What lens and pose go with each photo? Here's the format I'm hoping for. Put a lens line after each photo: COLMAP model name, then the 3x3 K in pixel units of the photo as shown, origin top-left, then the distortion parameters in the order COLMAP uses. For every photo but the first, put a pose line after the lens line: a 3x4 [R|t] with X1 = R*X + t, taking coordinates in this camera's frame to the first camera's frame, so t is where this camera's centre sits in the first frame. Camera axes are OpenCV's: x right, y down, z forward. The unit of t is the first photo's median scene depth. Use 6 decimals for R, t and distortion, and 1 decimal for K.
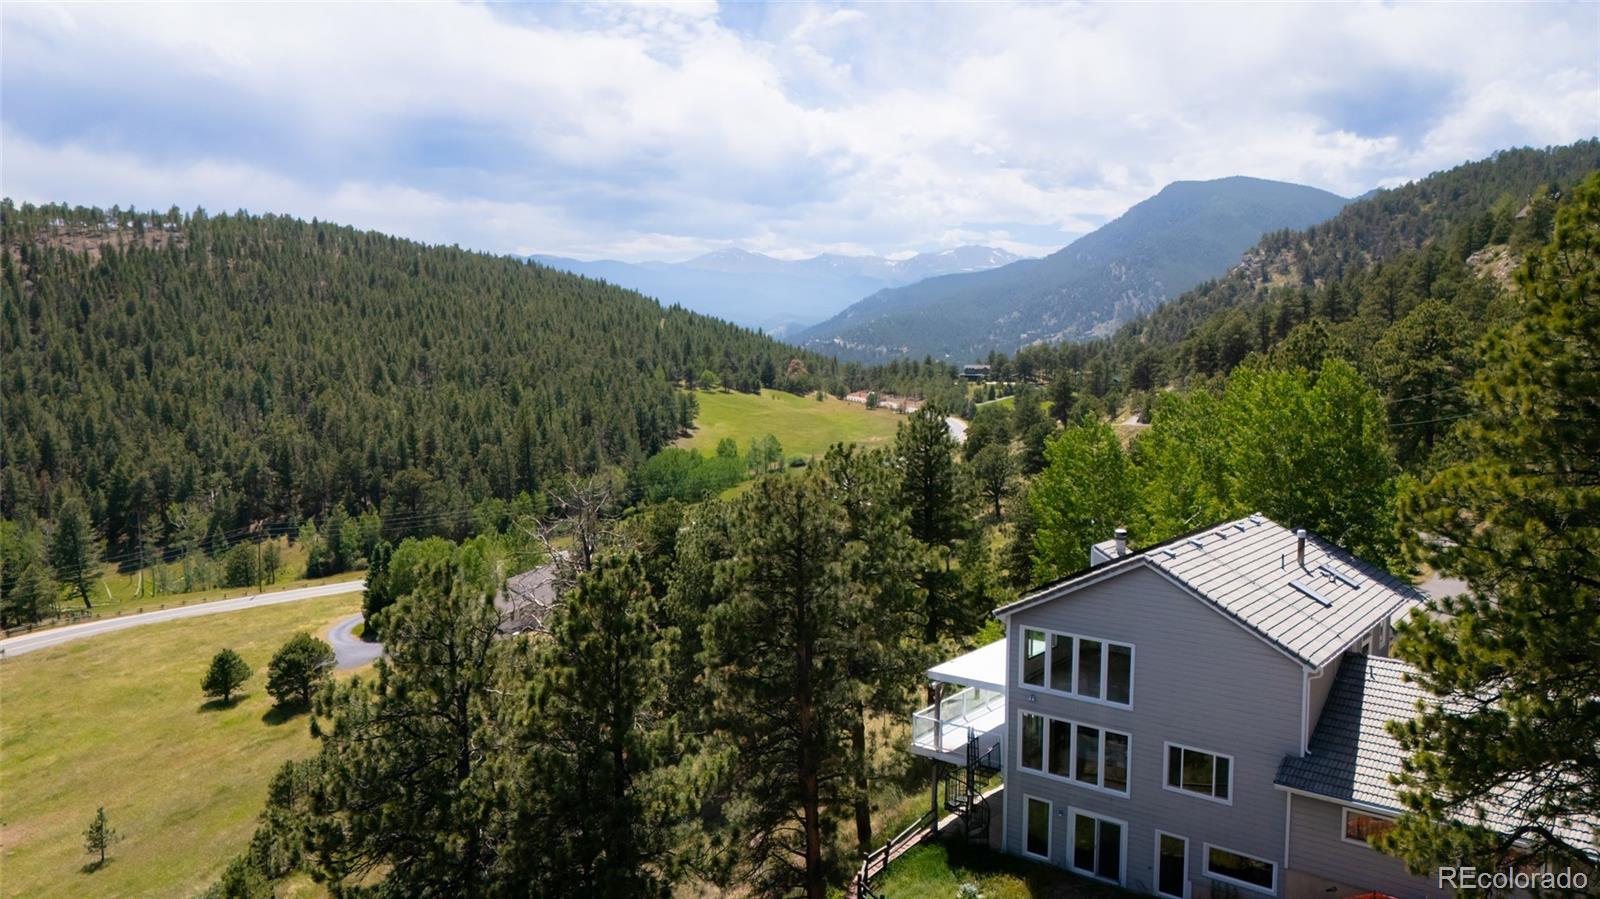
lens RADIAL K [[1169.8, 0, 804.0], [0, 1169.8, 454.5], [0, 0, 1]] dist [0.095142, -0.106795]
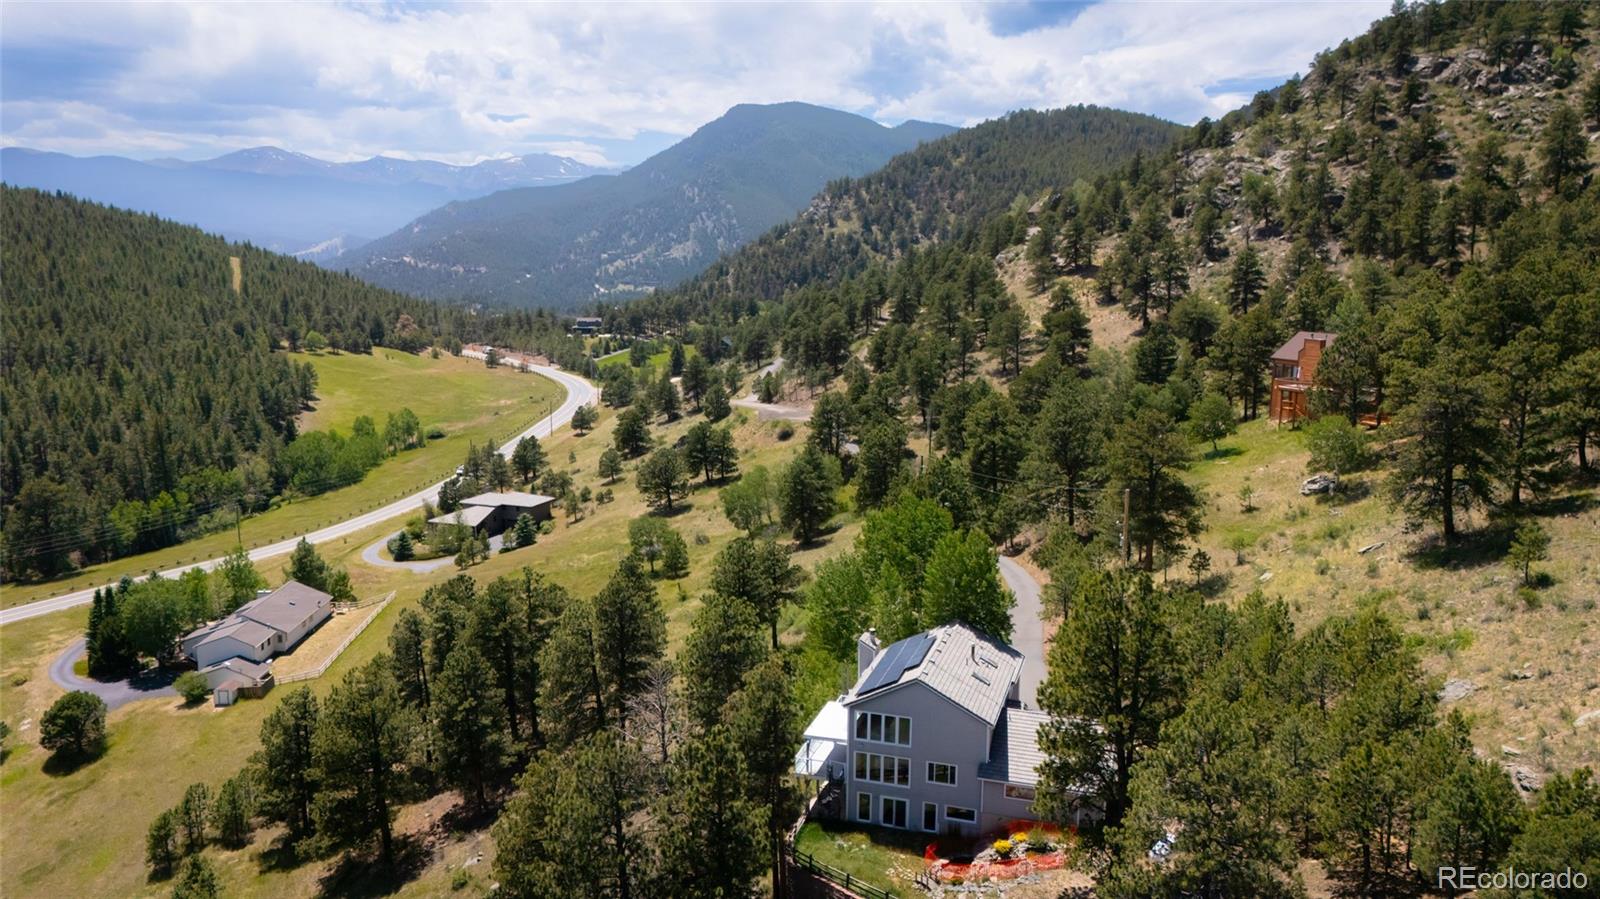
lens RADIAL K [[1169.8, 0, 804.0], [0, 1169.8, 454.5], [0, 0, 1]] dist [0.095142, -0.106795]
pose [[0.937842, -0.054991, 0.342679, -0.061075], [0.029886, 0.996496, 0.078120, -0.048939], [-0.345774, -0.063023, 0.936199, -0.089910]]
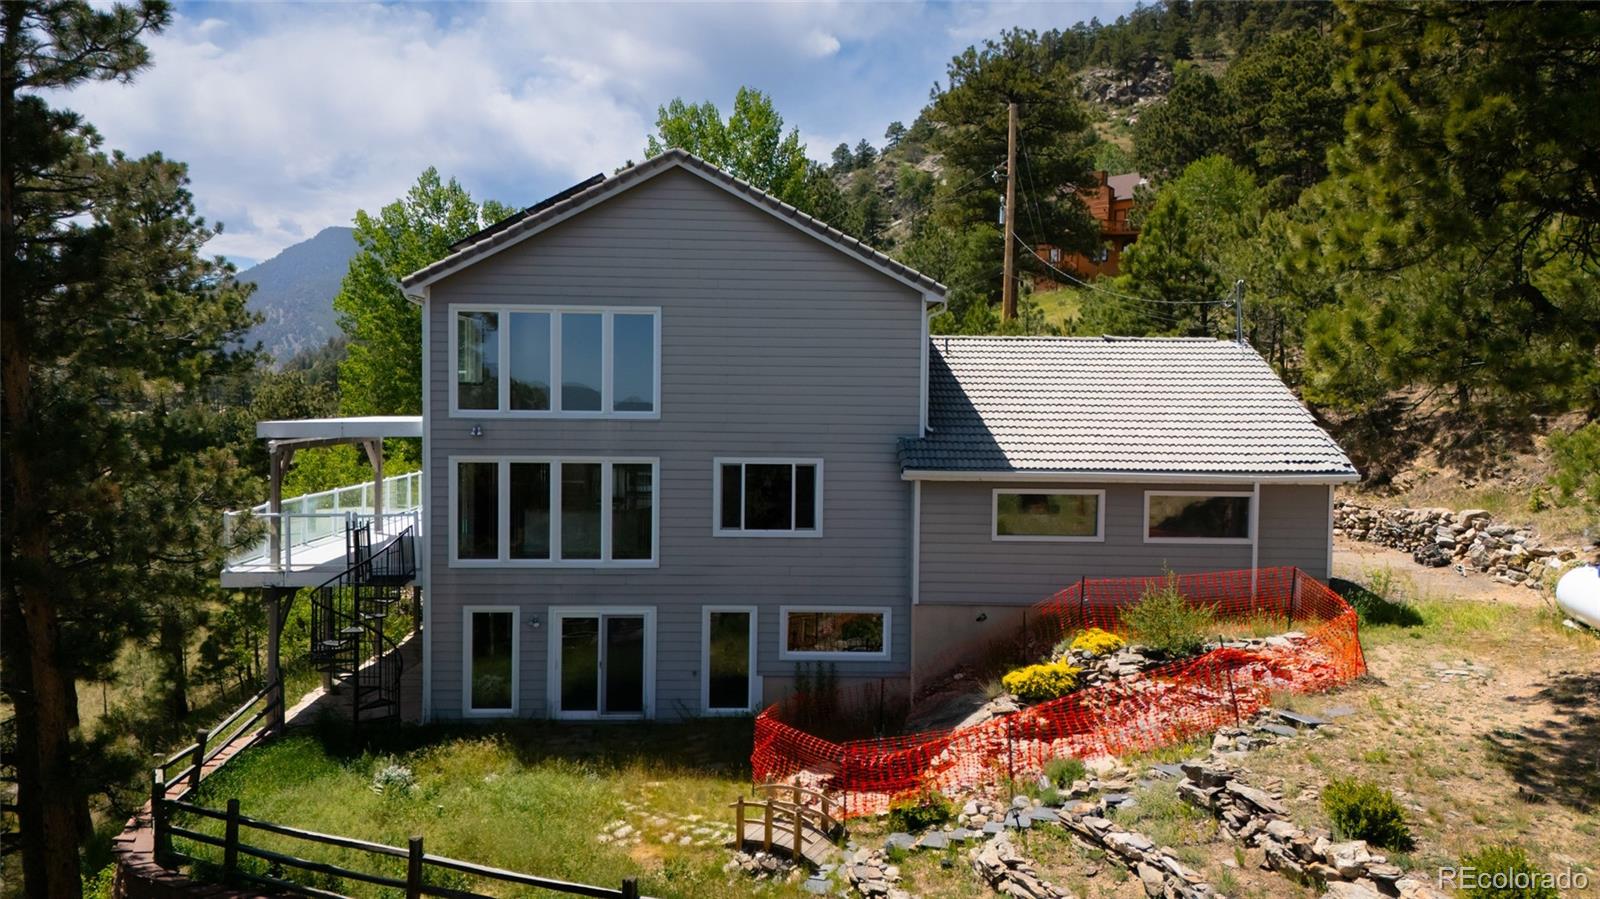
lens RADIAL K [[1169.8, 0, 804.0], [0, 1169.8, 454.5], [0, 0, 1]] dist [0.095142, -0.106795]
pose [[0.779785, -0.030118, 0.625322, -0.004112], [0.056982, 0.998111, -0.022984, 0.025693], [-0.623449, 0.053555, 0.780028, 0.049384]]
